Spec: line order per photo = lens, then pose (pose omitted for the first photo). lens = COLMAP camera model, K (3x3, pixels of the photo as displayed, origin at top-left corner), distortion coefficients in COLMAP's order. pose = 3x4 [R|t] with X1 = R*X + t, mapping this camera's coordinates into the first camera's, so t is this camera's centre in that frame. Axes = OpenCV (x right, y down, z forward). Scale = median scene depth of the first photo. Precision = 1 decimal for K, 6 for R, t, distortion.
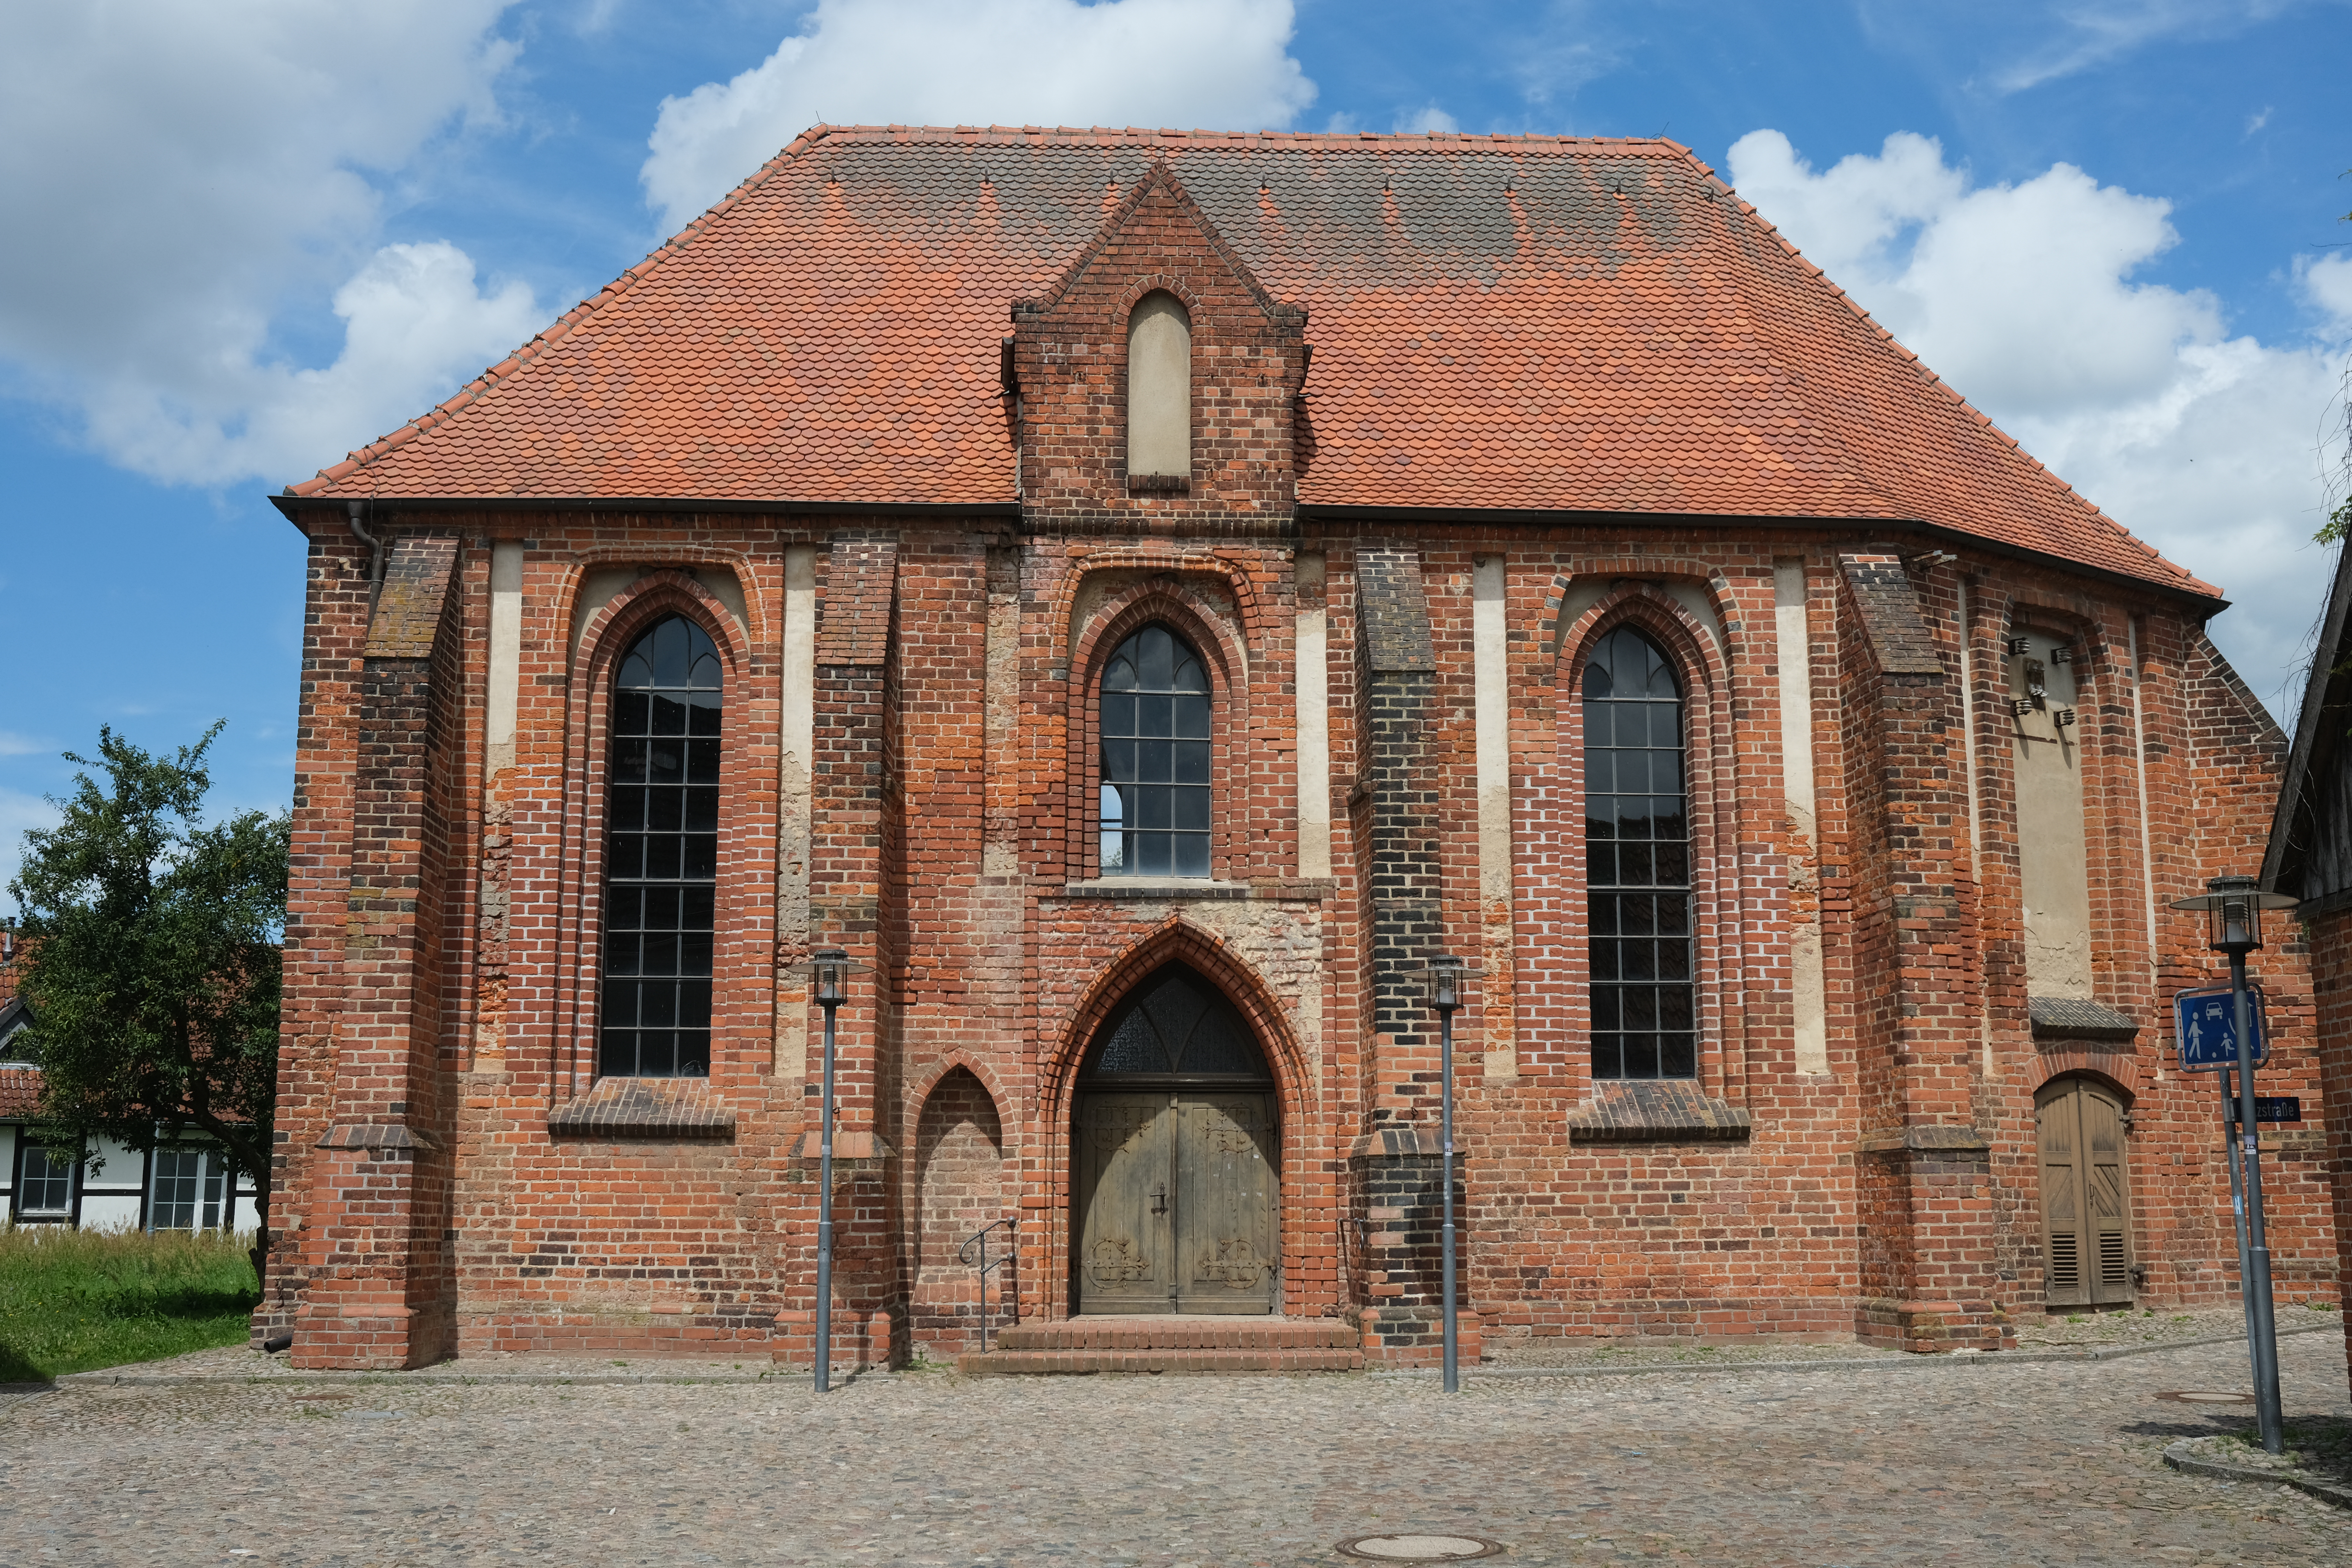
lens RADIAL K [[2408.3, 0, 1163.3], [0, 2408.3, 820.9], [0, 0, 1]] dist [-0.056445, 0.157597]
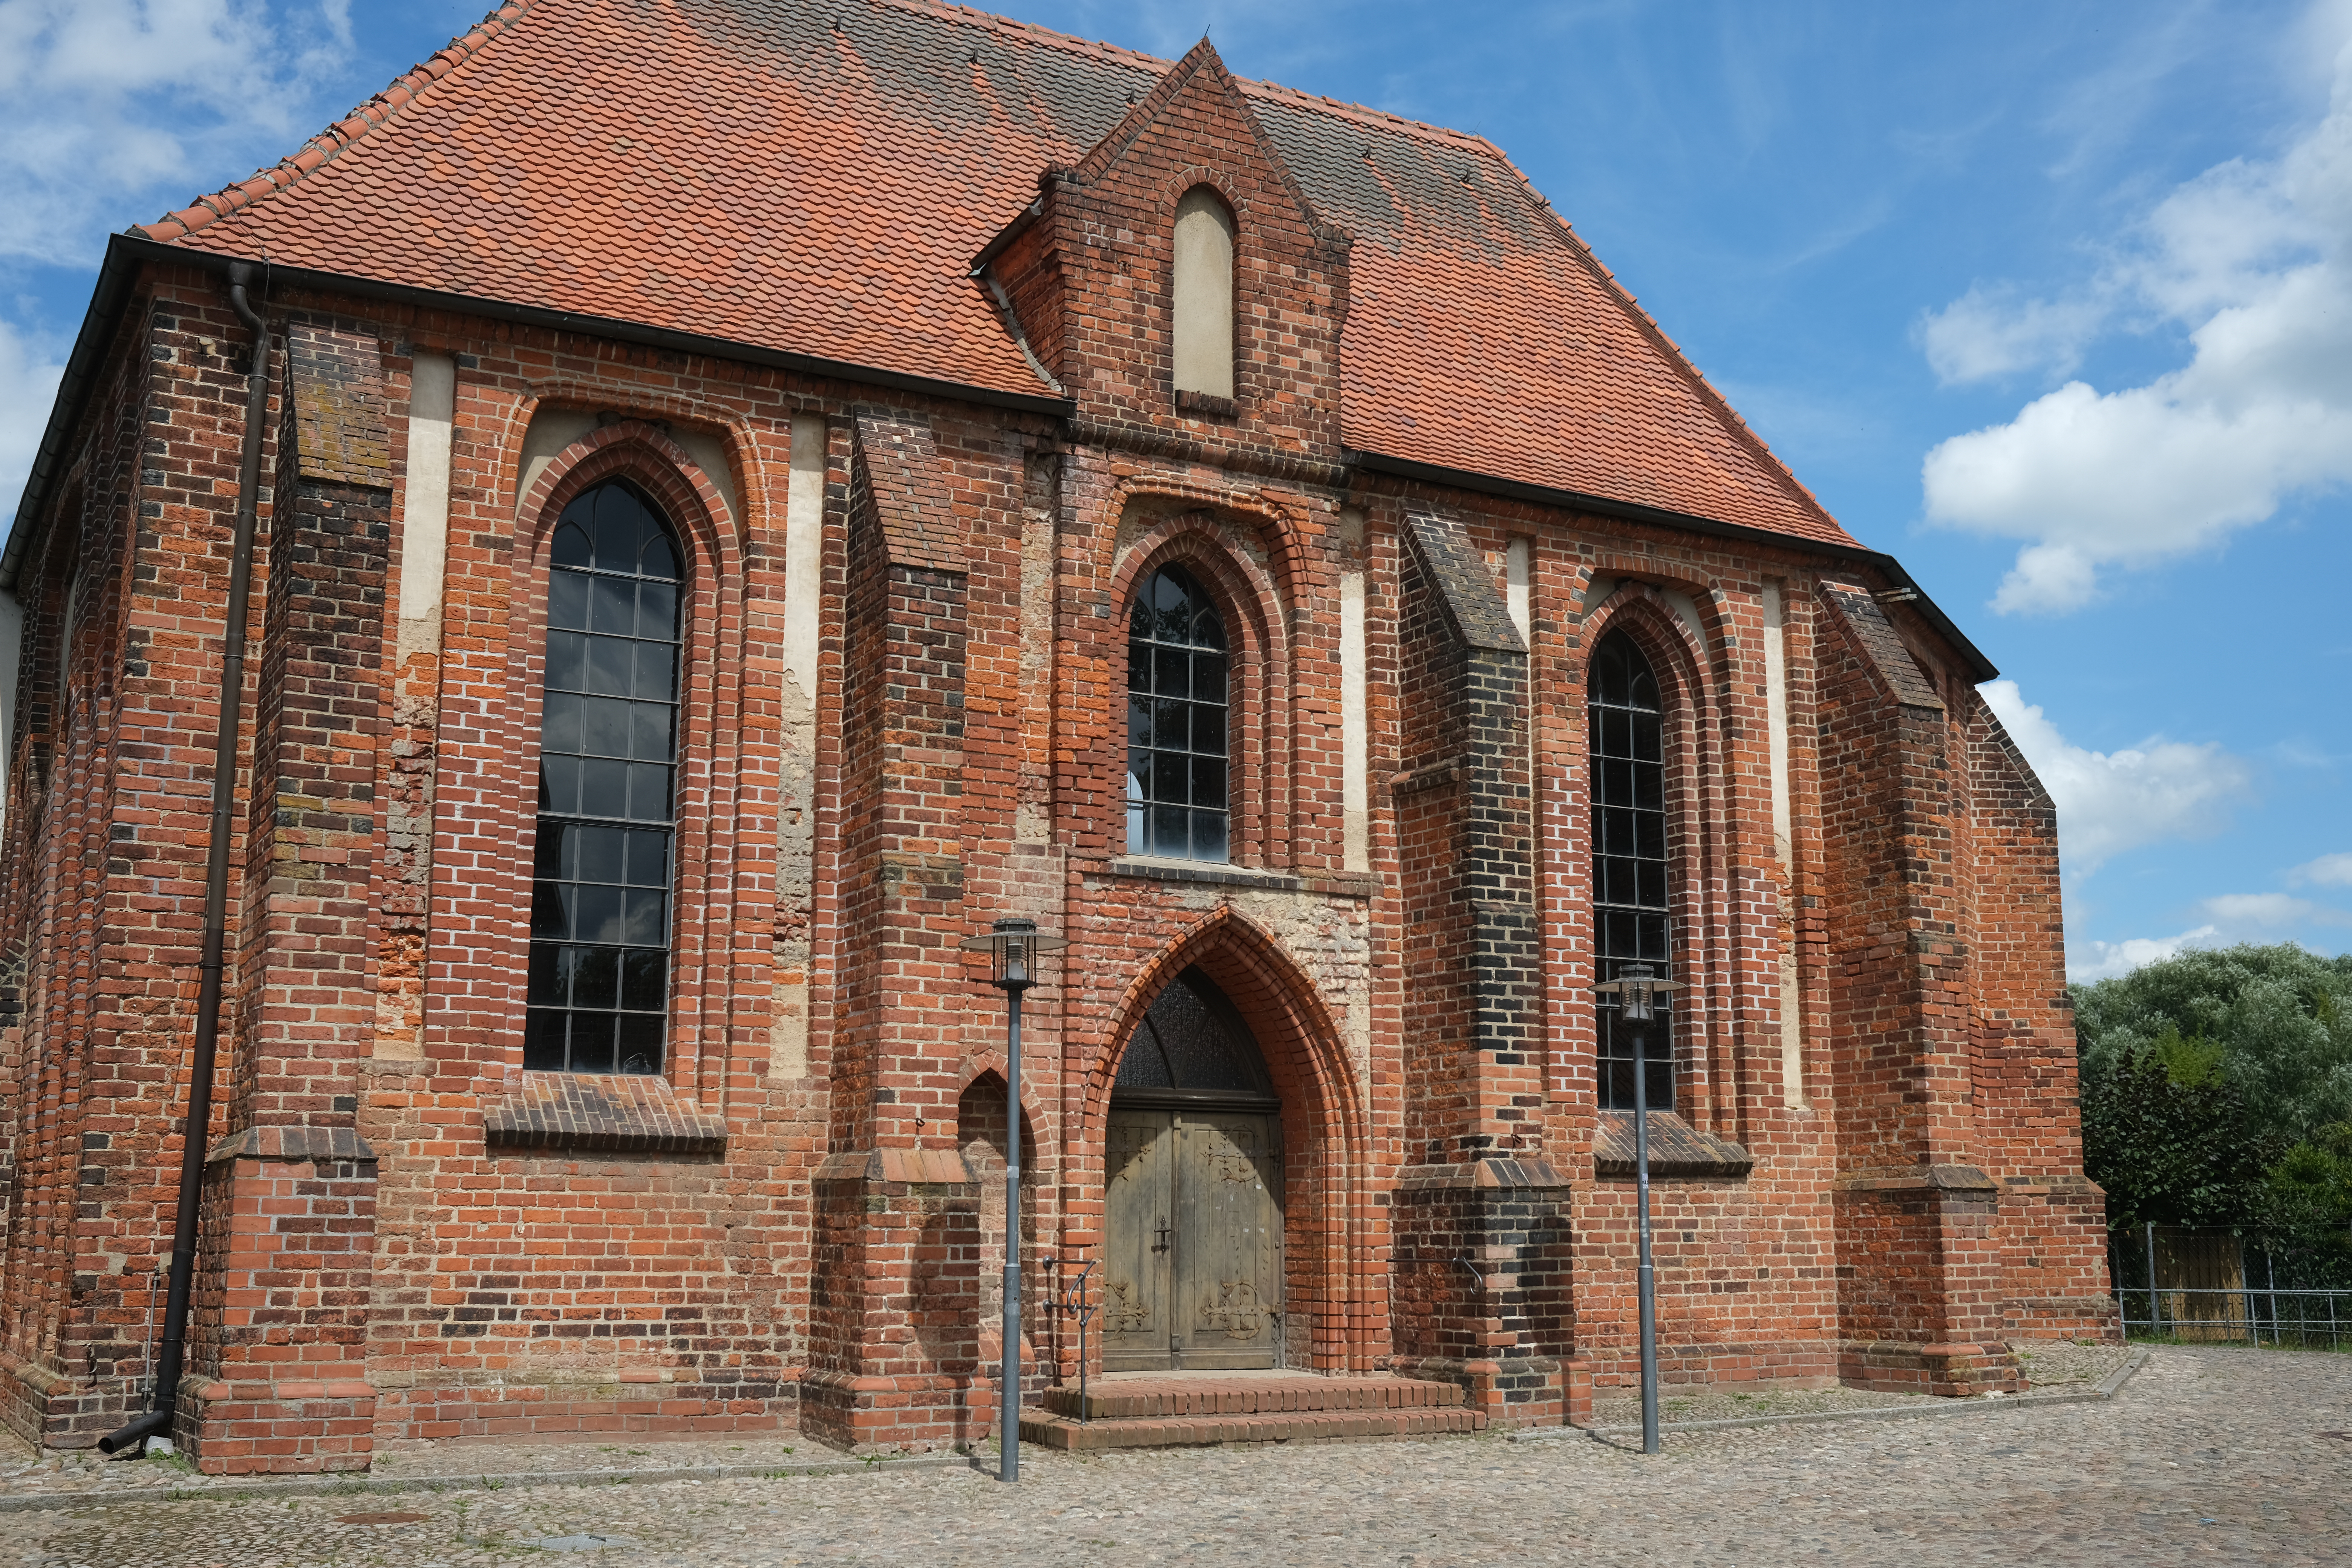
lens RADIAL K [[2408.3, 0, 1163.3], [0, 2408.3, 820.9], [0, 0, 1]] dist [-0.056445, 0.157597]
pose [[0.905889, 0.076674, 0.416517, -0.374313], [-0.070373, 0.997055, -0.030485, 0.037047], [-0.417628, -0.001695, 0.908617, 0.227817]]
